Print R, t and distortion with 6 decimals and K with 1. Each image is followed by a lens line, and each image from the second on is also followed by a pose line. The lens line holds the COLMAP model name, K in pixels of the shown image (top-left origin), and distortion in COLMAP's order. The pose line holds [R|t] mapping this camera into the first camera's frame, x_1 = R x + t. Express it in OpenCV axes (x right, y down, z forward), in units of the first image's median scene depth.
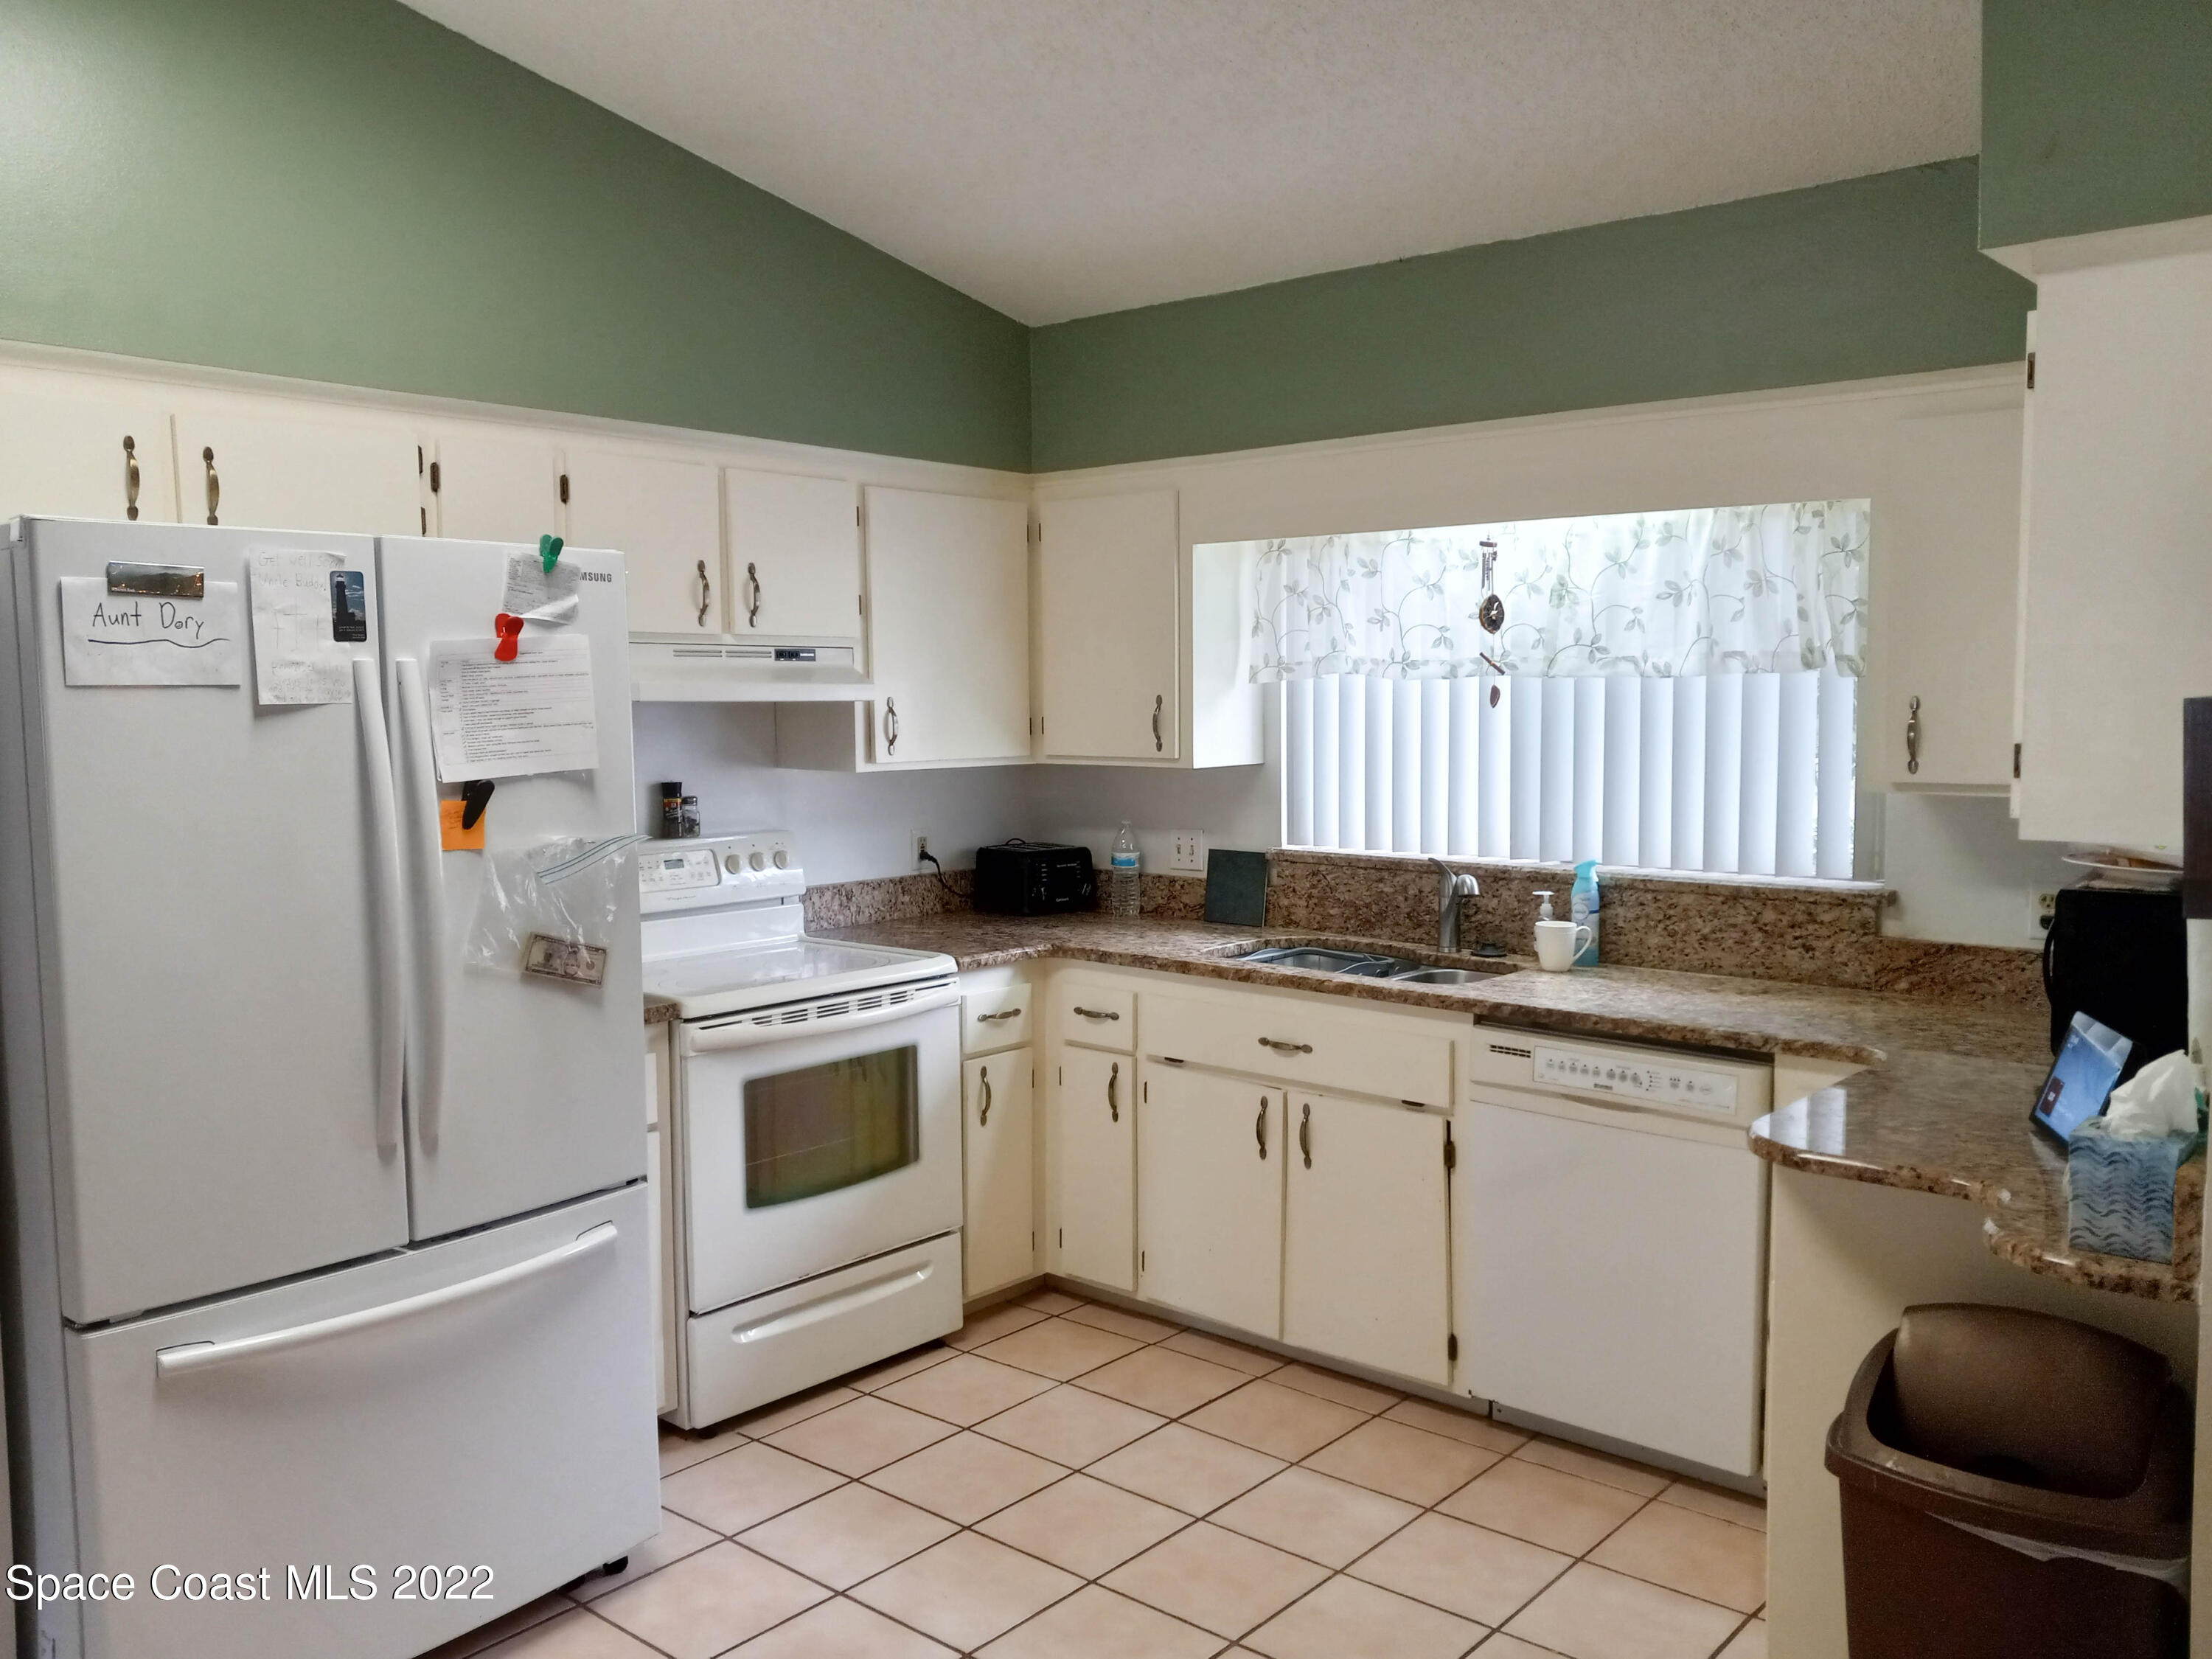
lens RADIAL K [[1762.9, 0, 1106.0], [0, 1762.9, 829.5], [0, 0, 1]] dist [0.247266, -0.567549]
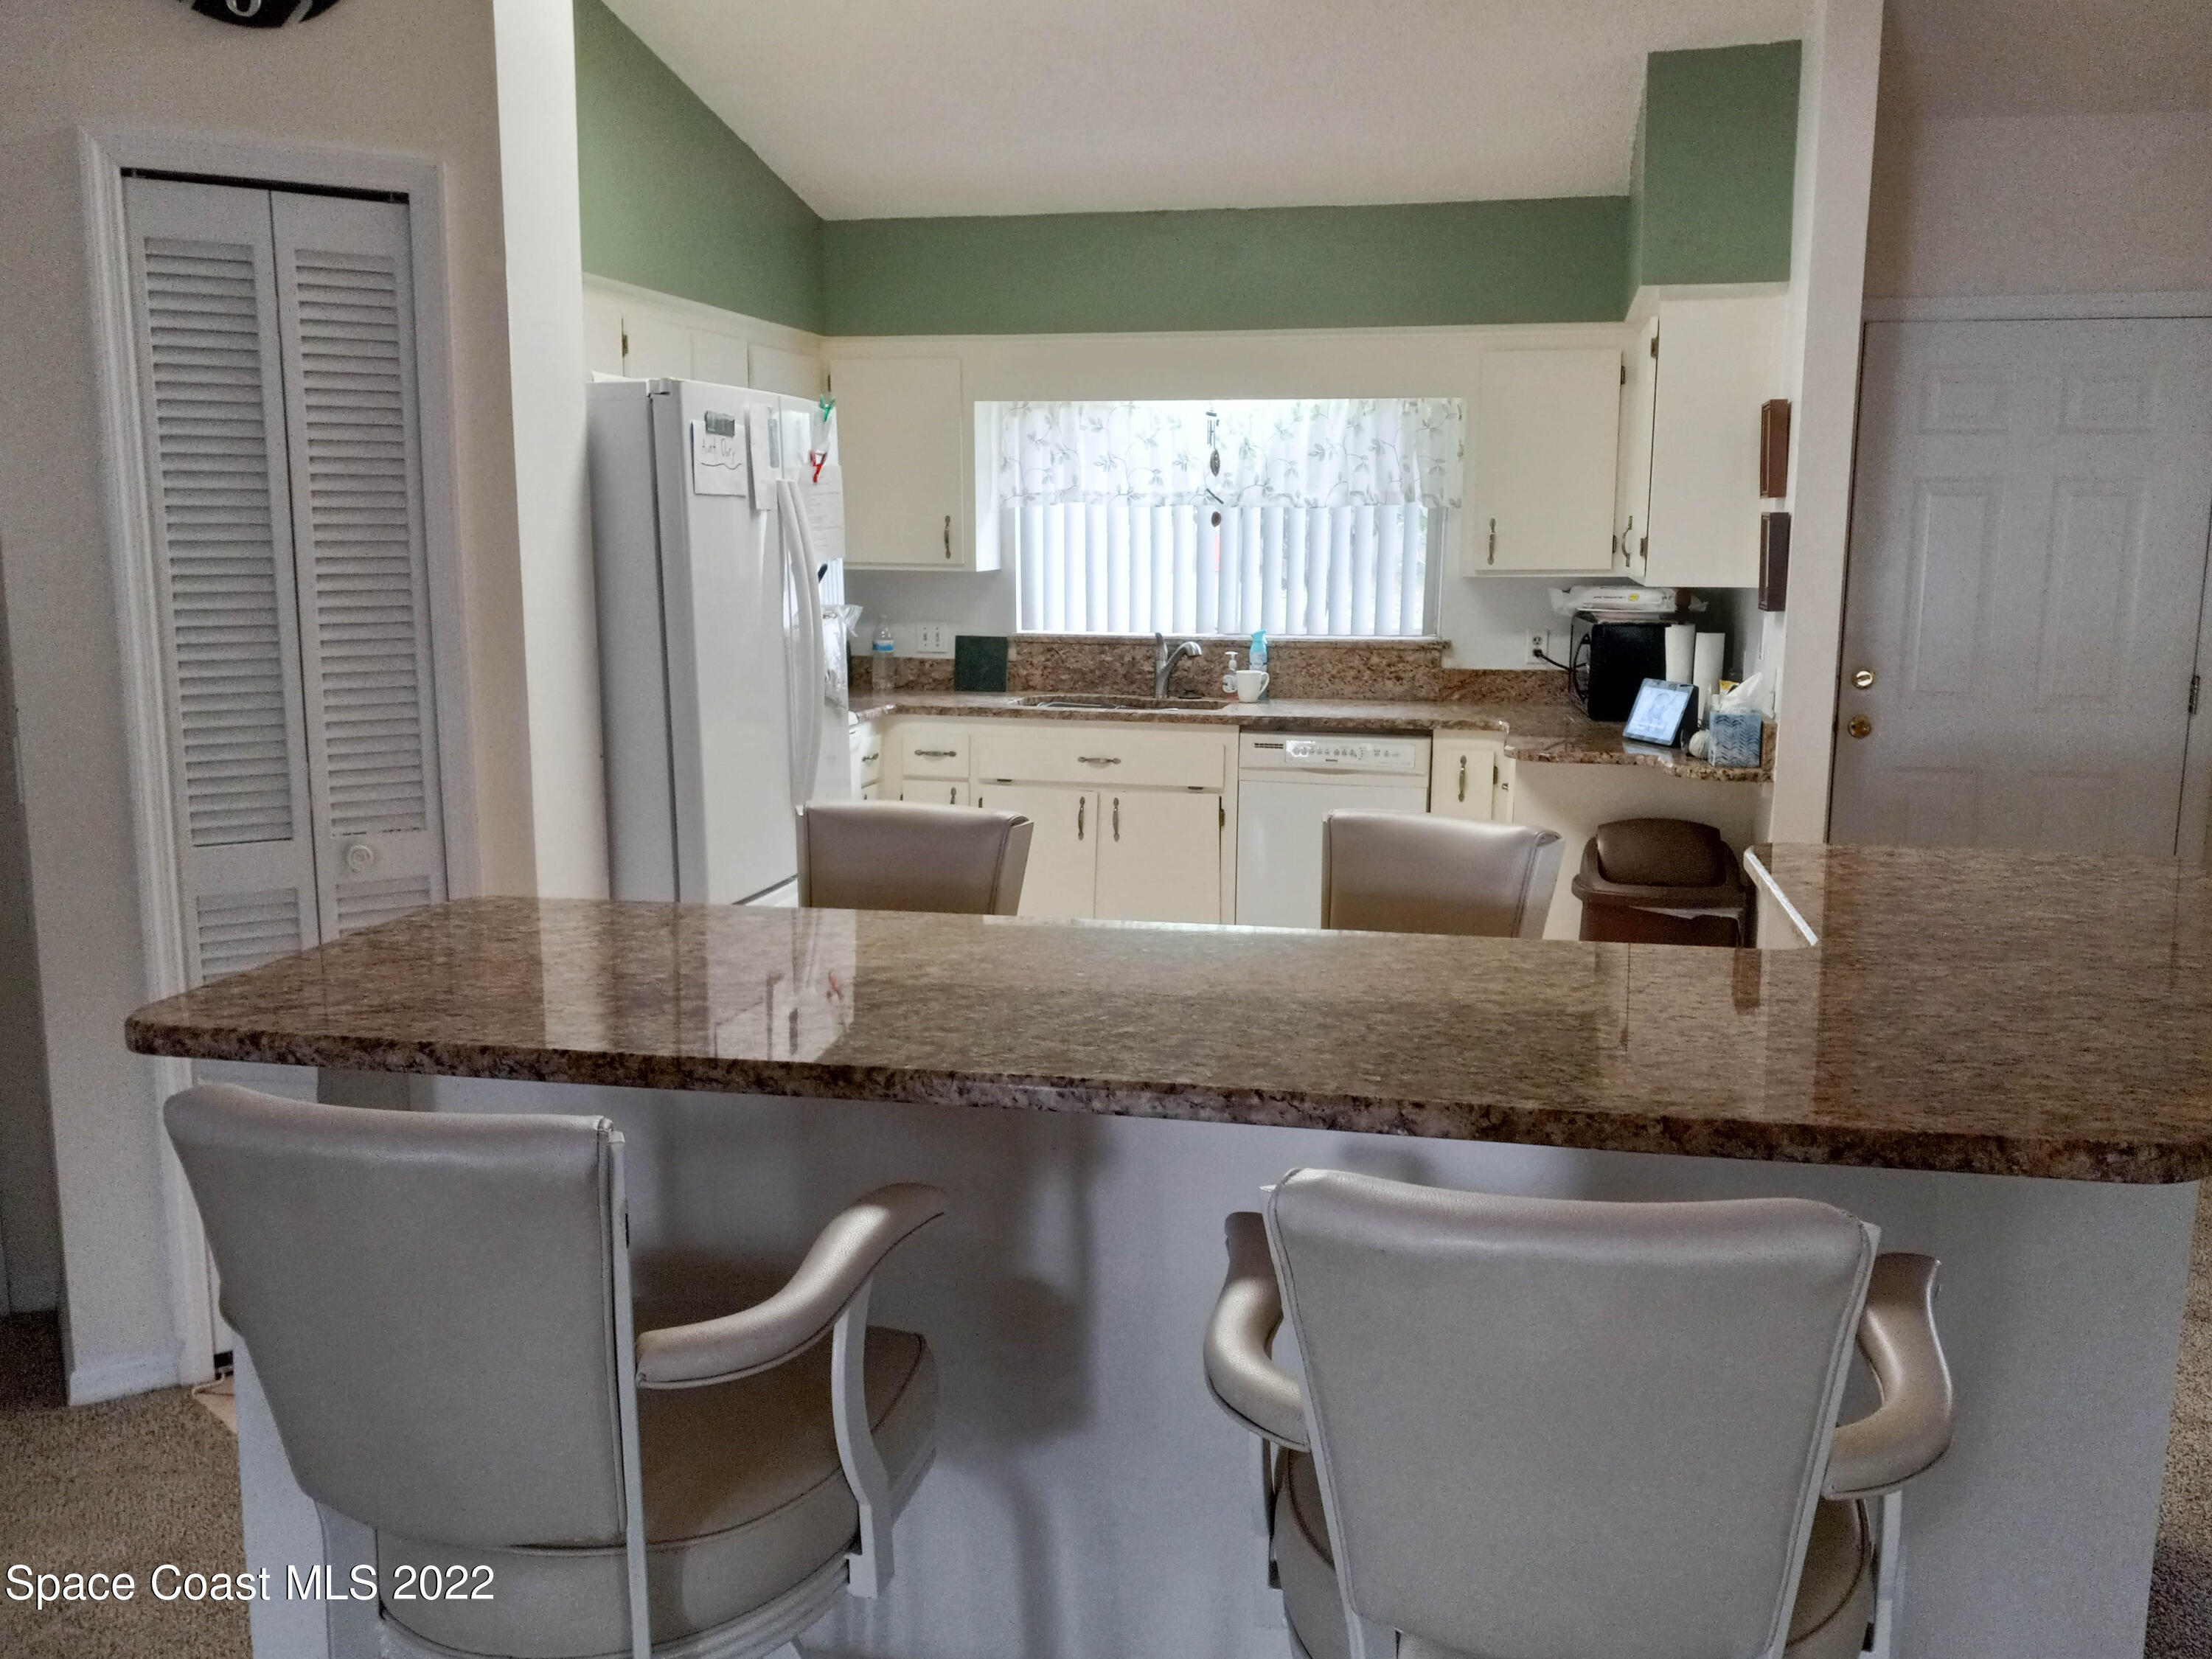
lens RADIAL K [[1802.6, 0, 1106.0], [0, 1802.6, 829.5], [0, 0, 1]] dist [0.269765, -0.778742]
pose [[0.886139, -0.067569, 0.458467, -0.573010], [0.028049, 0.995320, 0.092475, 0.040318], [-0.462570, -0.069086, 0.883887, -0.318179]]
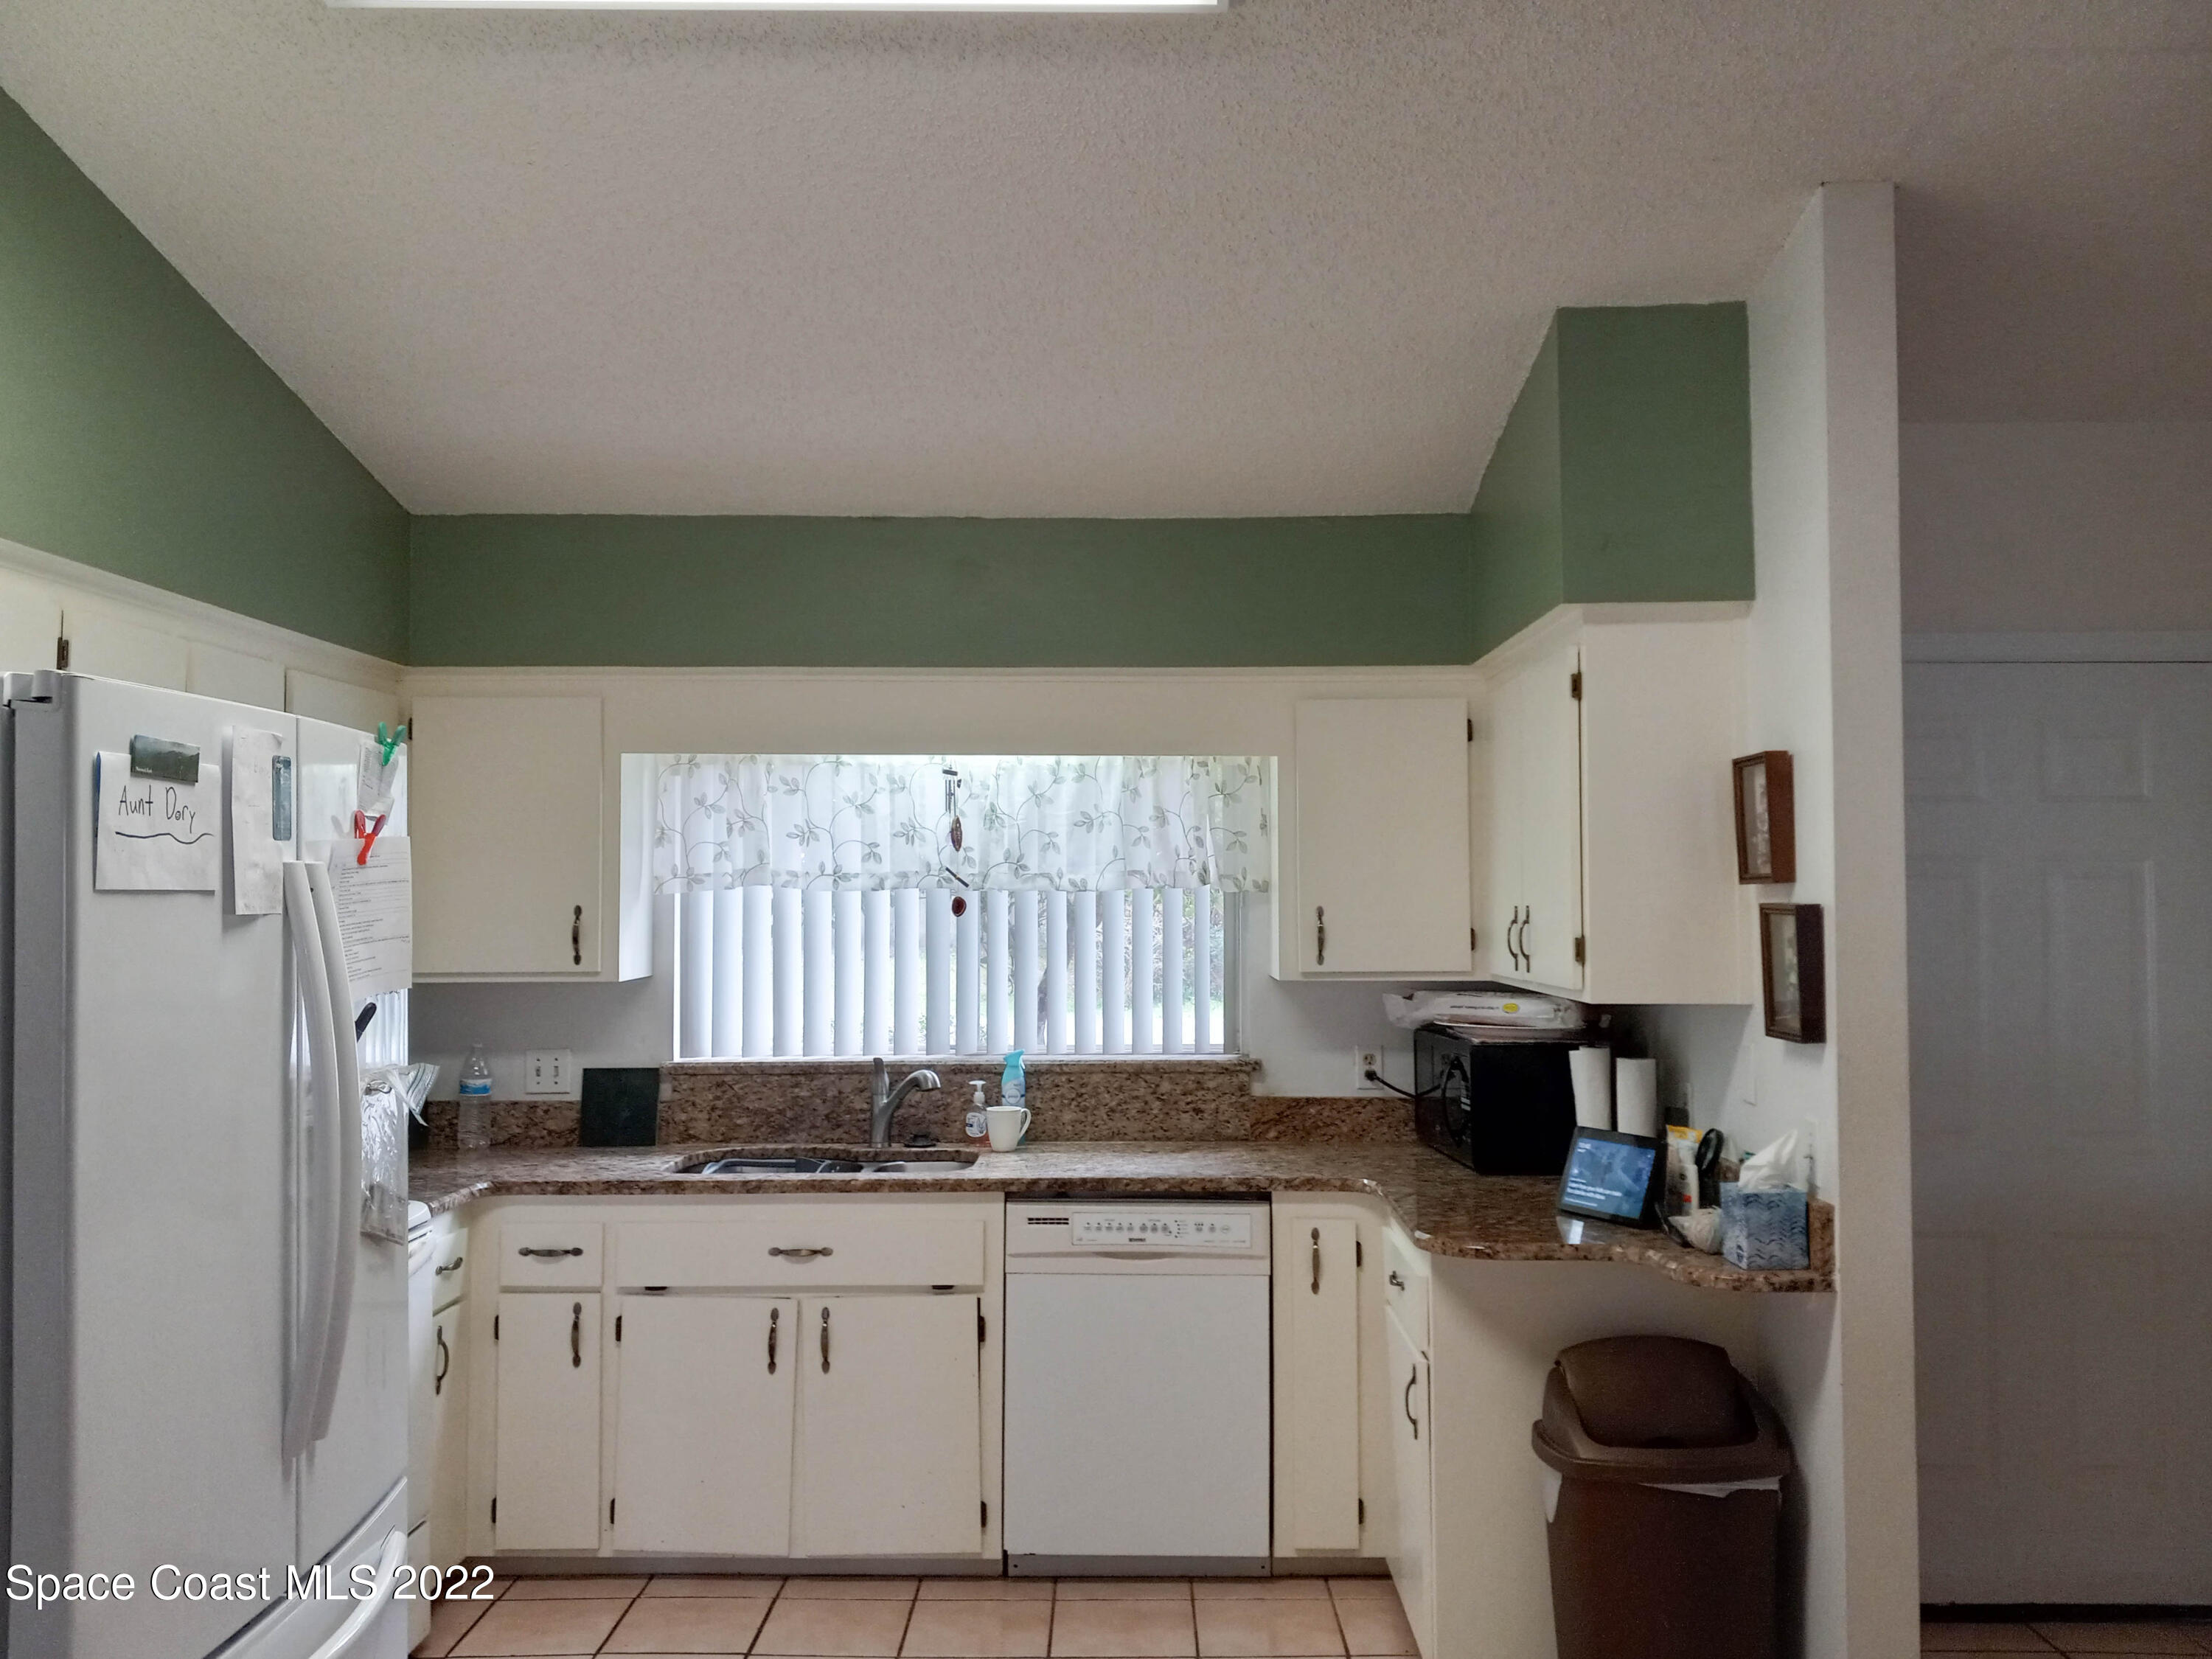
lens RADIAL K [[1802.6, 0, 1106.0], [0, 1802.6, 829.5], [0, 0, 1]] dist [0.269765, -0.778742]
pose [[0.773030, 0.026481, 0.633817, -0.426863], [0.050740, 0.993346, -0.103387, -0.000353], [-0.632337, 0.112081, 0.766543, 0.062857]]
